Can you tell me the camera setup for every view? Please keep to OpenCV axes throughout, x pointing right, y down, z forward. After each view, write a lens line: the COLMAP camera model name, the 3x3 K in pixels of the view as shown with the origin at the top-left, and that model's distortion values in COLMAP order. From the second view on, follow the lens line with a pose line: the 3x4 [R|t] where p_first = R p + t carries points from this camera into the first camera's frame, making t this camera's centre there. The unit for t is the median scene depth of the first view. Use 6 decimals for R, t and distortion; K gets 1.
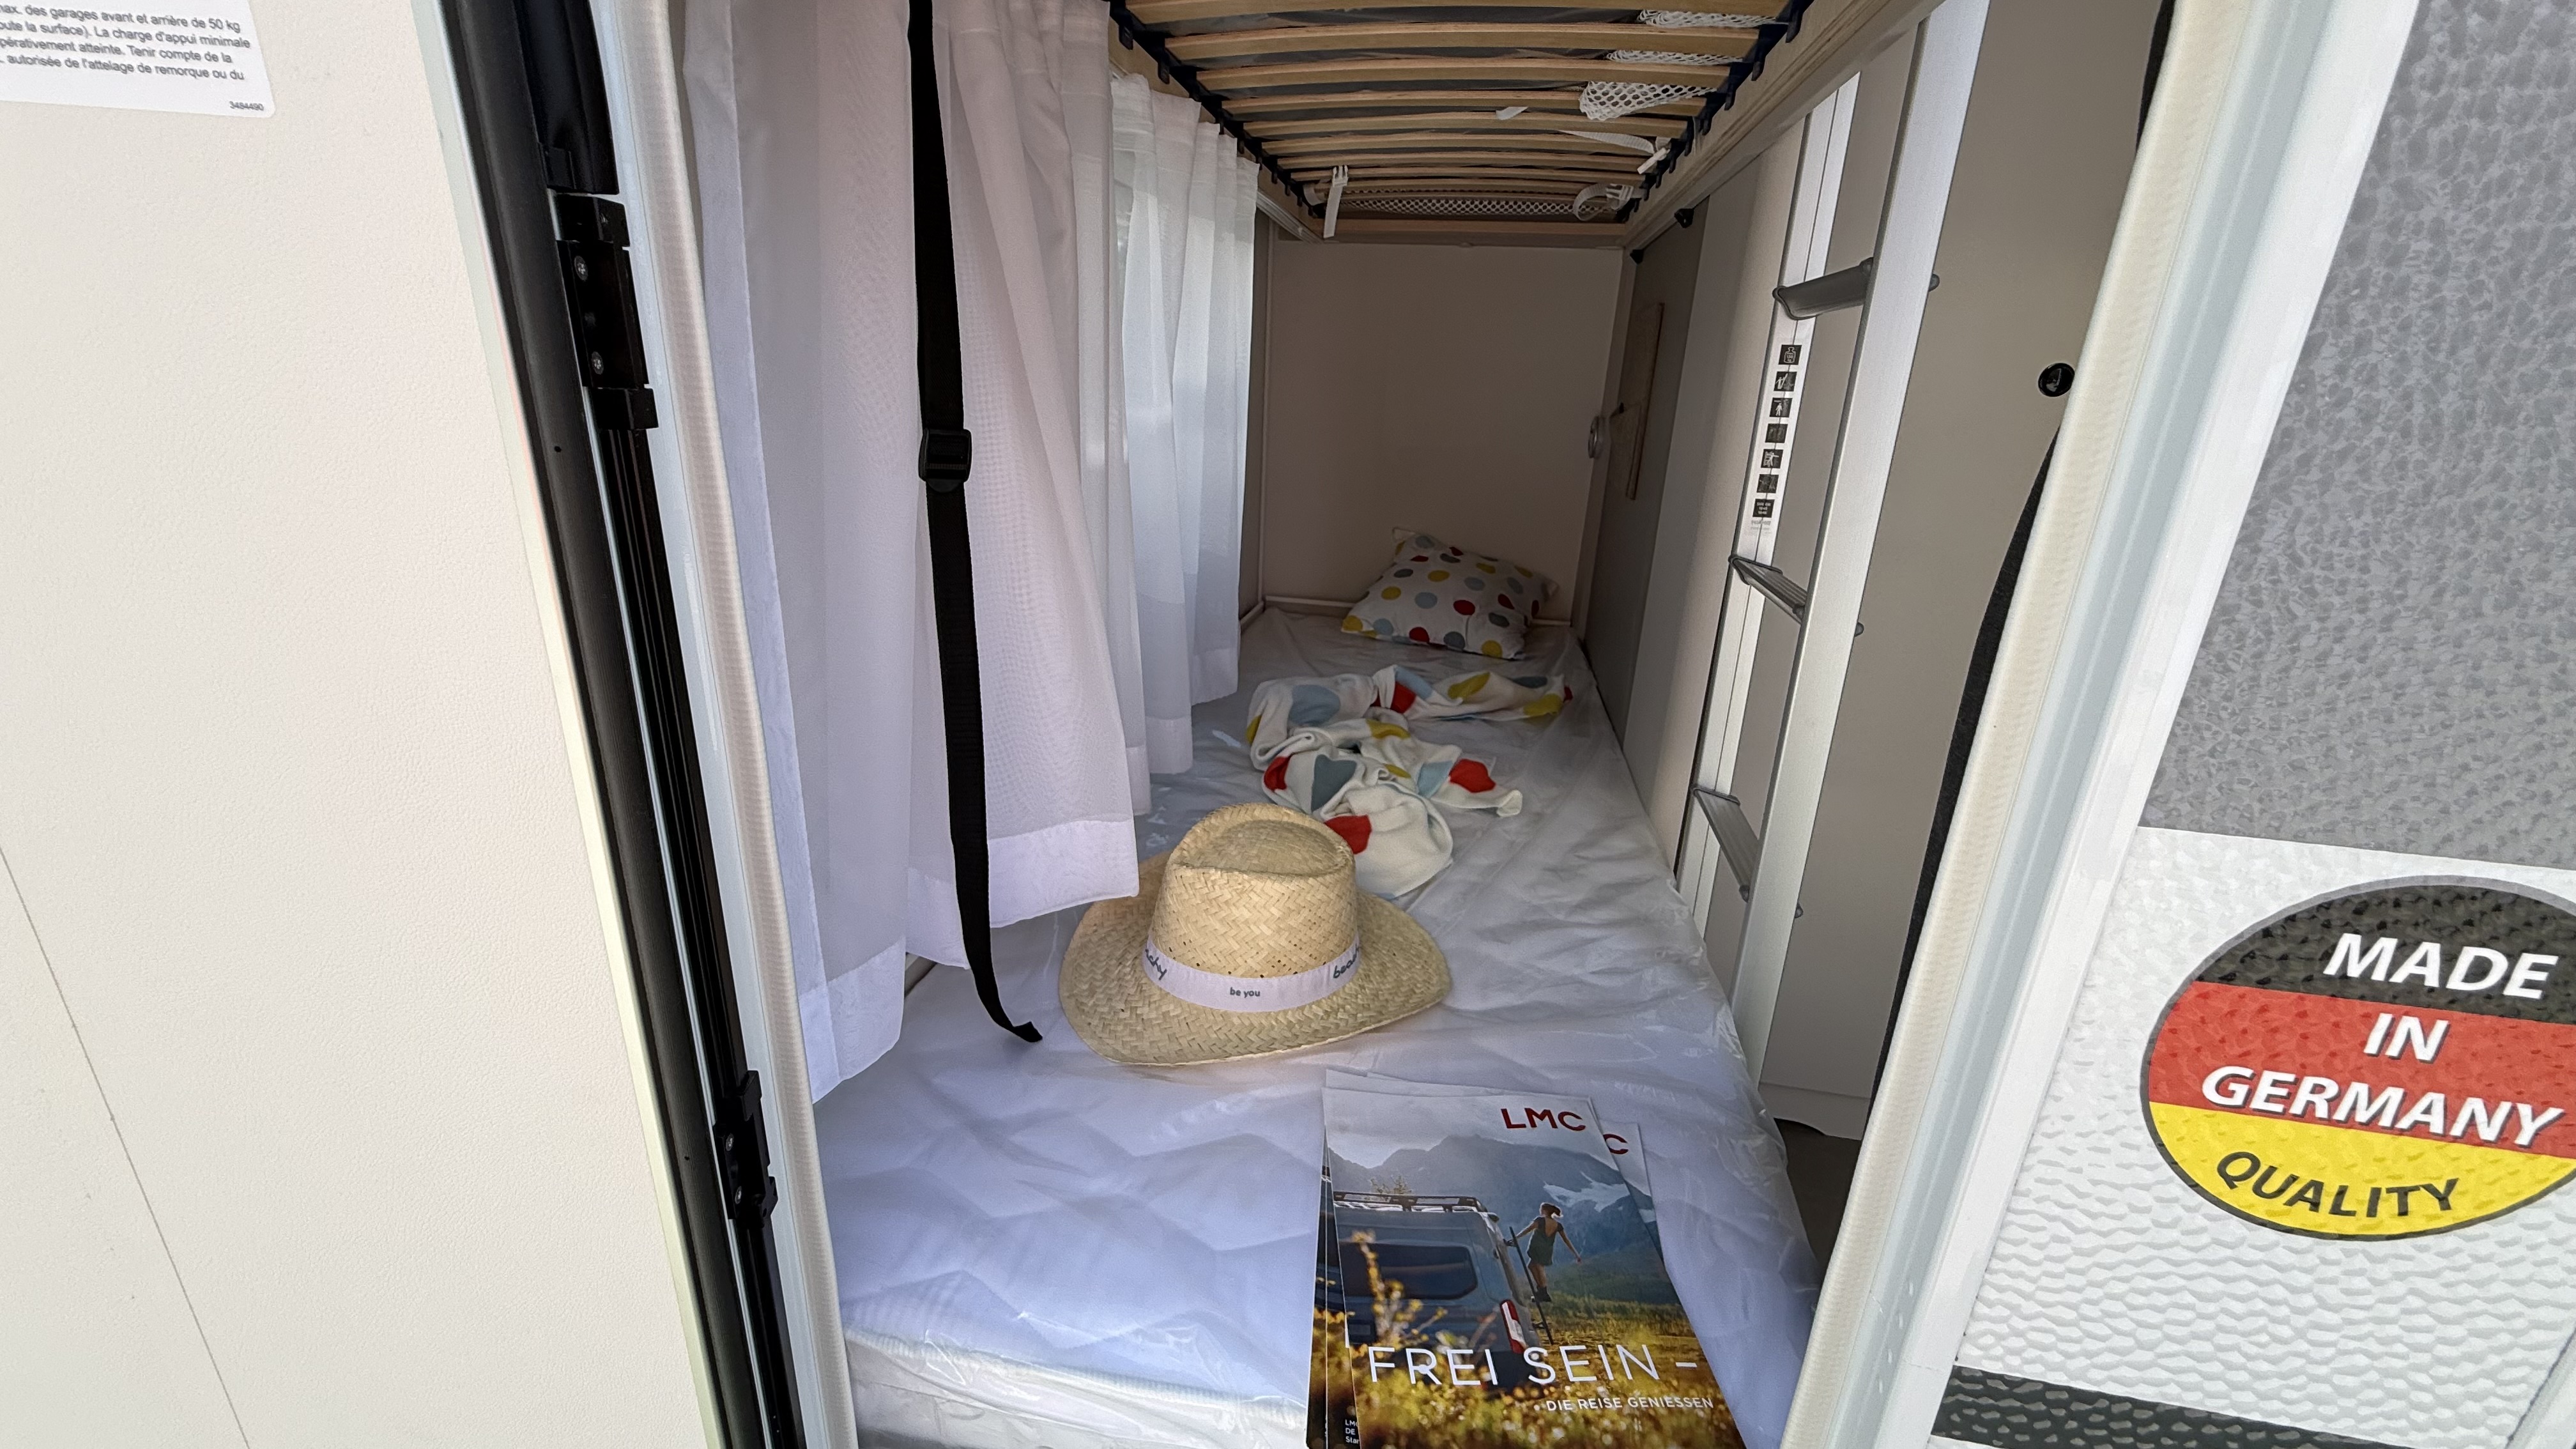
lens RADIAL K [[1024.6, 0, 1288.0], [0, 1024.6, 724.5], [0, 0, 1]] dist [-0.000950, -0.000016]
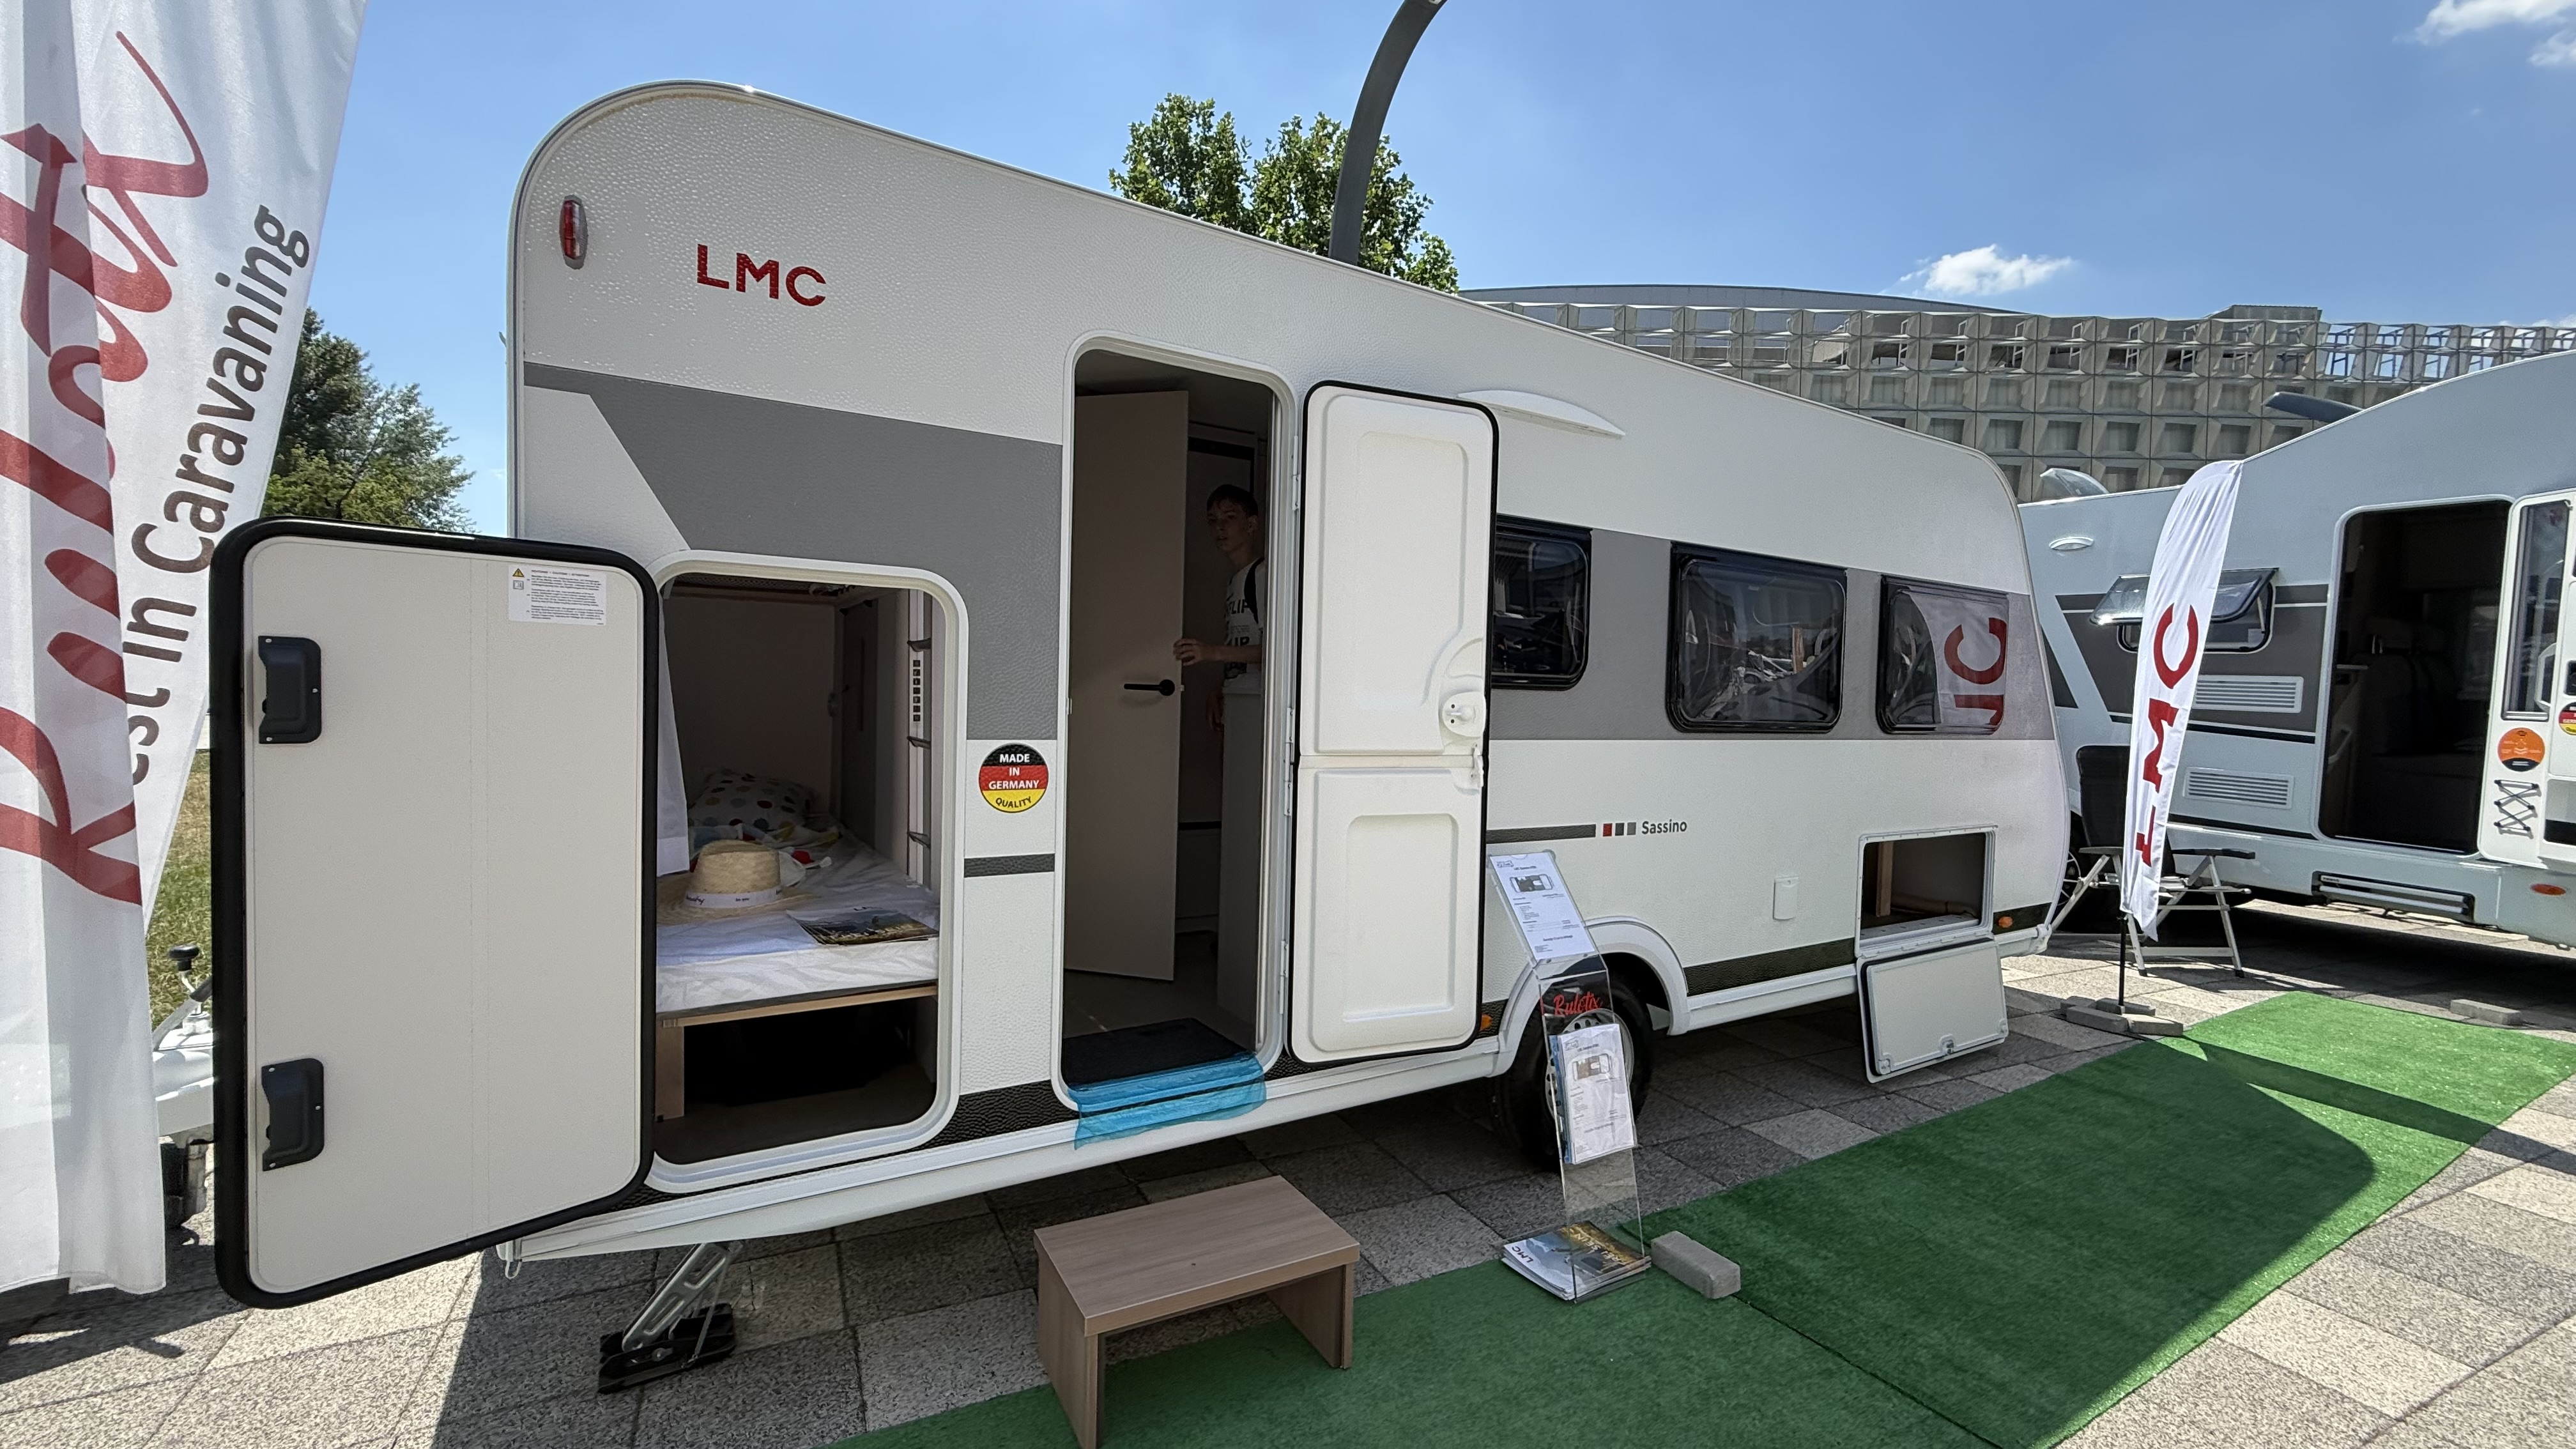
lens RADIAL K [[1024.6, 0, 1288.0], [0, 1024.6, 724.5], [0, 0, 1]] dist [-0.000950, -0.000016]
pose [[0.742735, -0.040368, 0.668368, -0.623518], [0.221215, 0.956926, -0.188033, 0.540735], [-0.631988, 0.287512, 0.719672, -1.583268]]
